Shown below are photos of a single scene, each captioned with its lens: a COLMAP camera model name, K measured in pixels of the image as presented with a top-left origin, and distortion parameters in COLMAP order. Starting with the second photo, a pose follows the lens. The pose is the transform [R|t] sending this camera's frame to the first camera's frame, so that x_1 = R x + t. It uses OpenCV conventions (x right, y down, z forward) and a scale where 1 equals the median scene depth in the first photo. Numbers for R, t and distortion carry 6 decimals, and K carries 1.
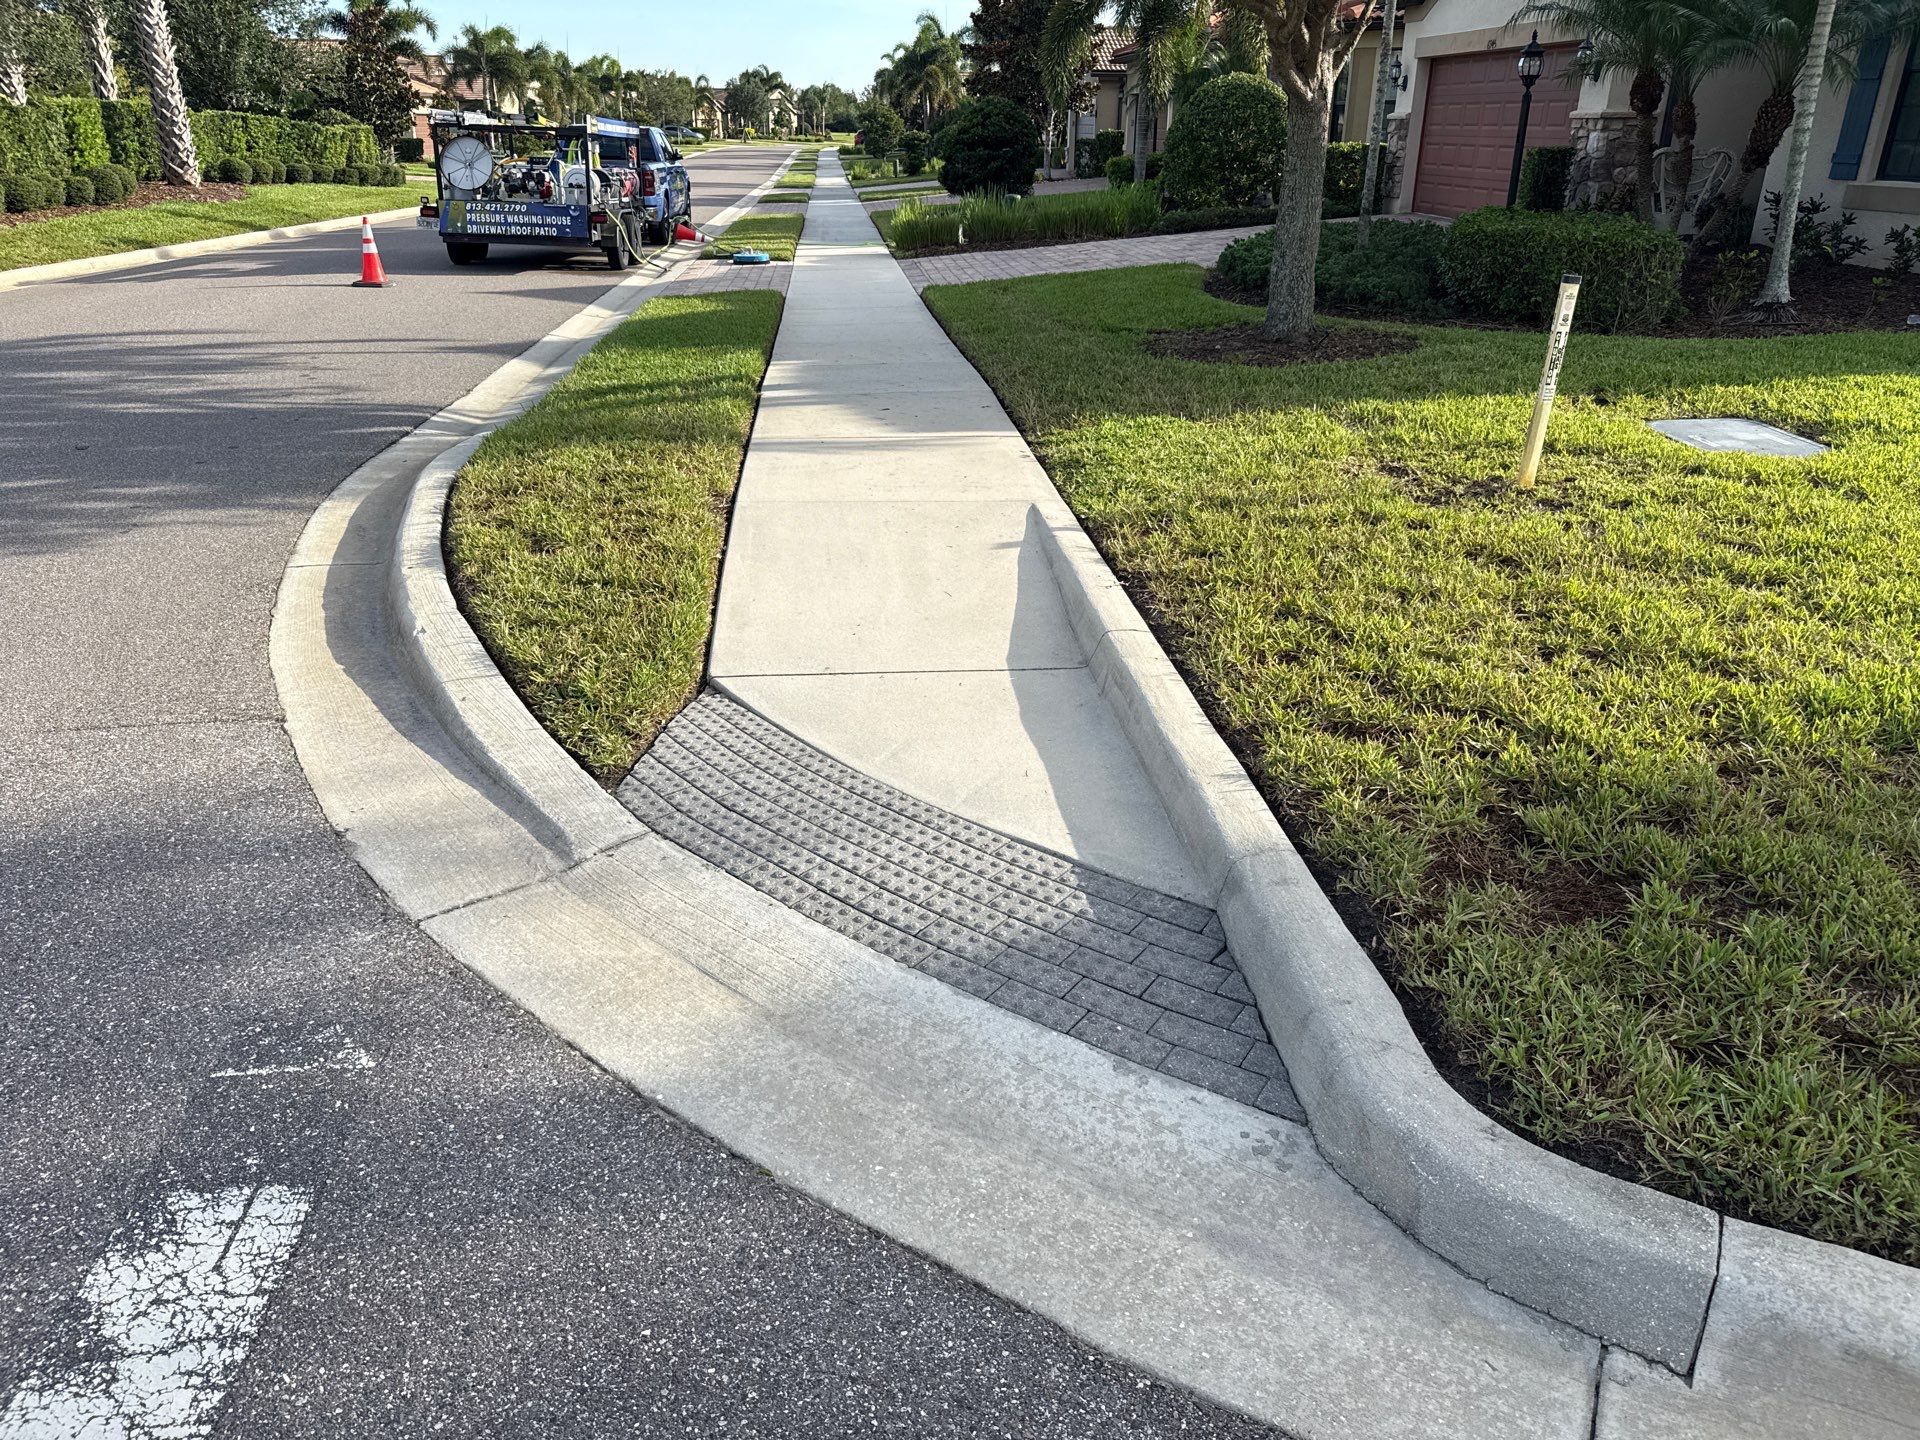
lens RADIAL K [[1405.2, 0, 960.0], [0, 1405.2, 720.0], [0, 0, 1]] dist [-0.006273, -0.010419]
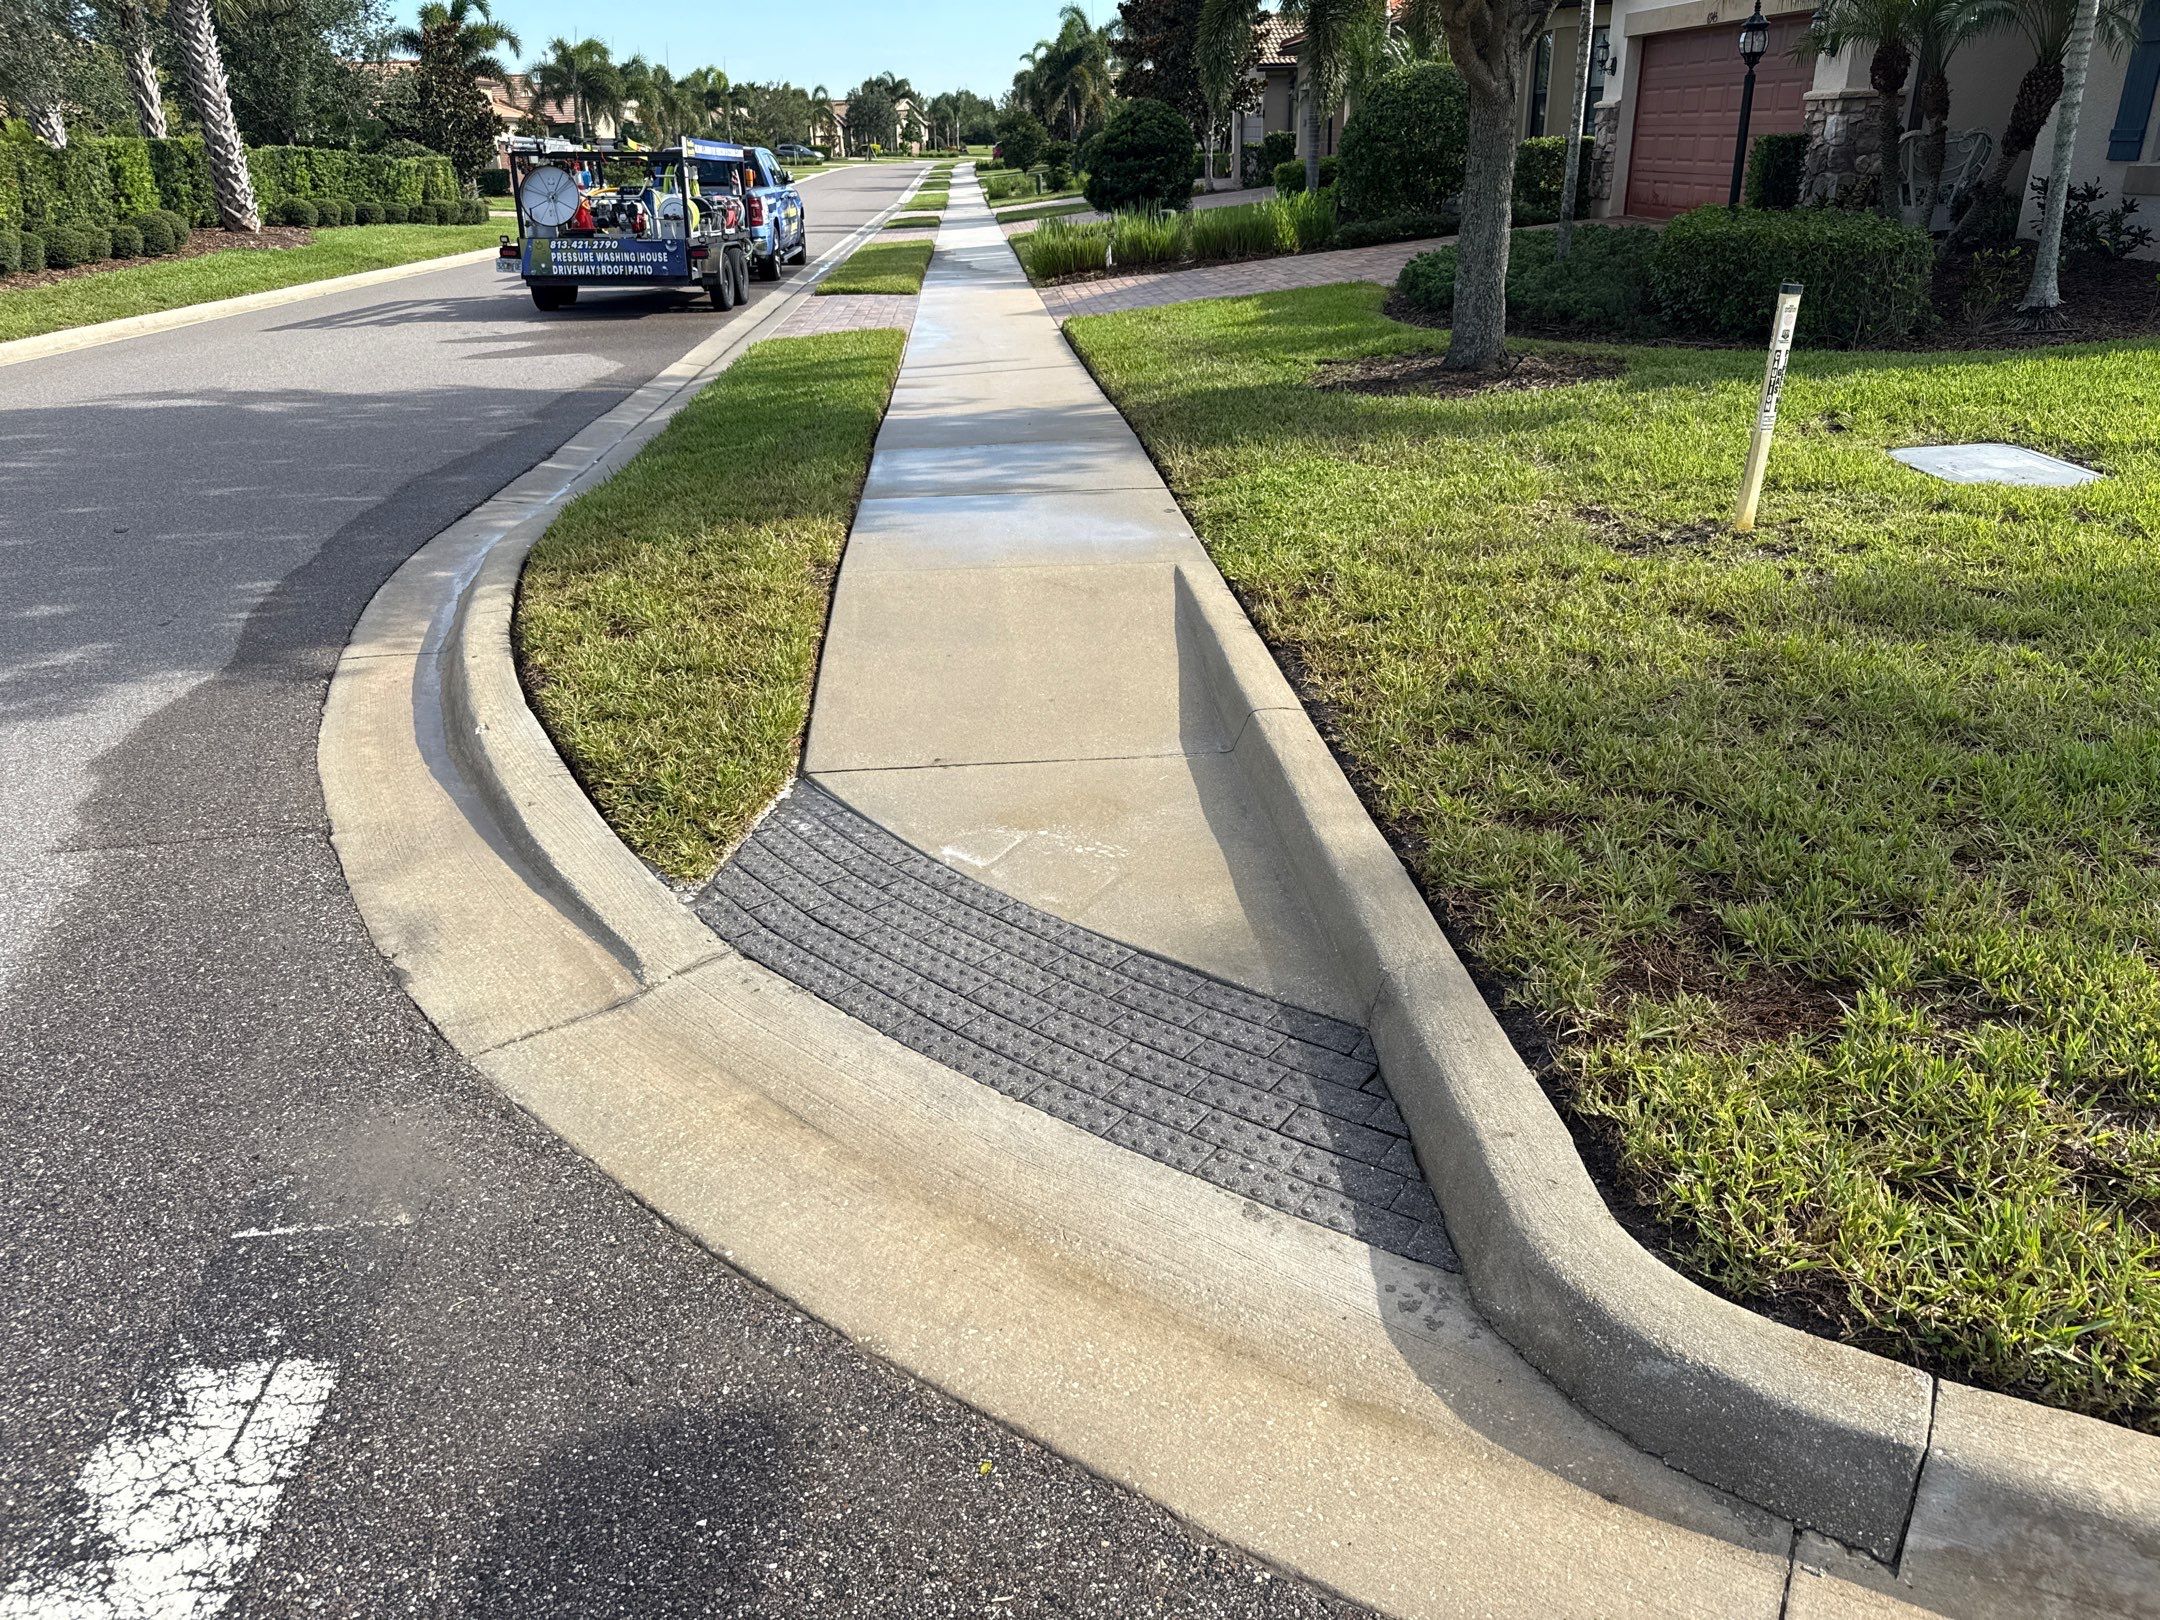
lens RADIAL K [[1580.8, 0, 1076.3], [0, 1580.8, 836.0], [0, 0, 1]] dist [-0.005711, -0.010328]
pose [[0.999233, -0.021593, -0.032675, 0.006265], [0.022181, 0.999596, 0.017751, -0.001161], [0.032278, -0.018462, 0.999308, 0.002043]]
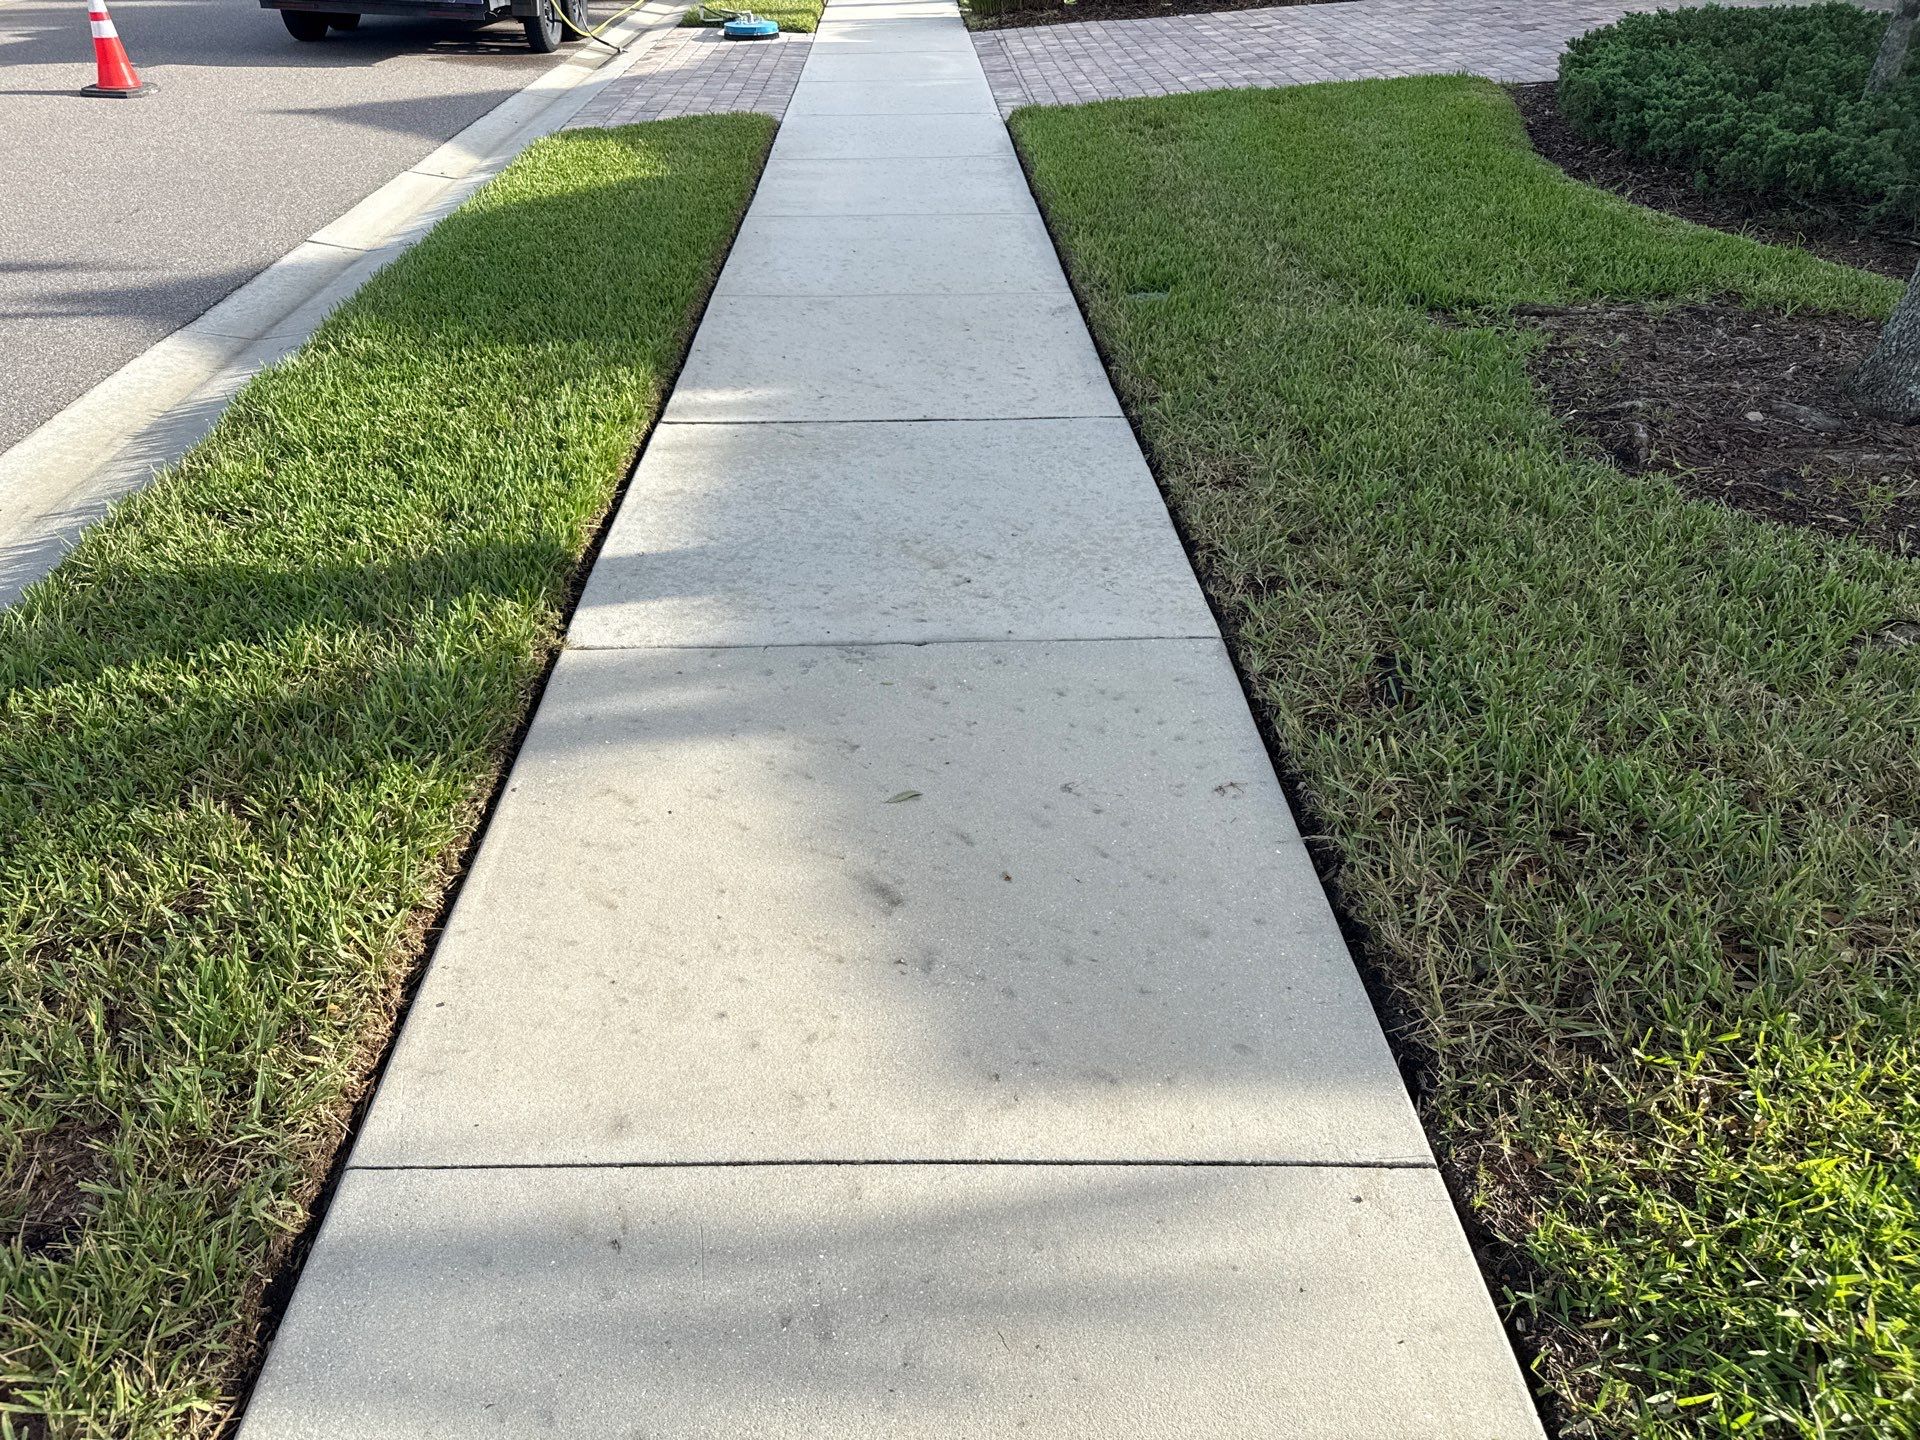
lens RADIAL K [[1419.9, 0, 939.6], [0, 1419.9, 744.0], [0, 0, 1]] dist [-0.005530, -0.008424]
pose [[0.997961, 0.040171, -0.049596, -0.015159], [-0.030575, 0.983013, 0.180972, -0.139137], [0.056024, -0.179087, 0.982237, 0.329839]]
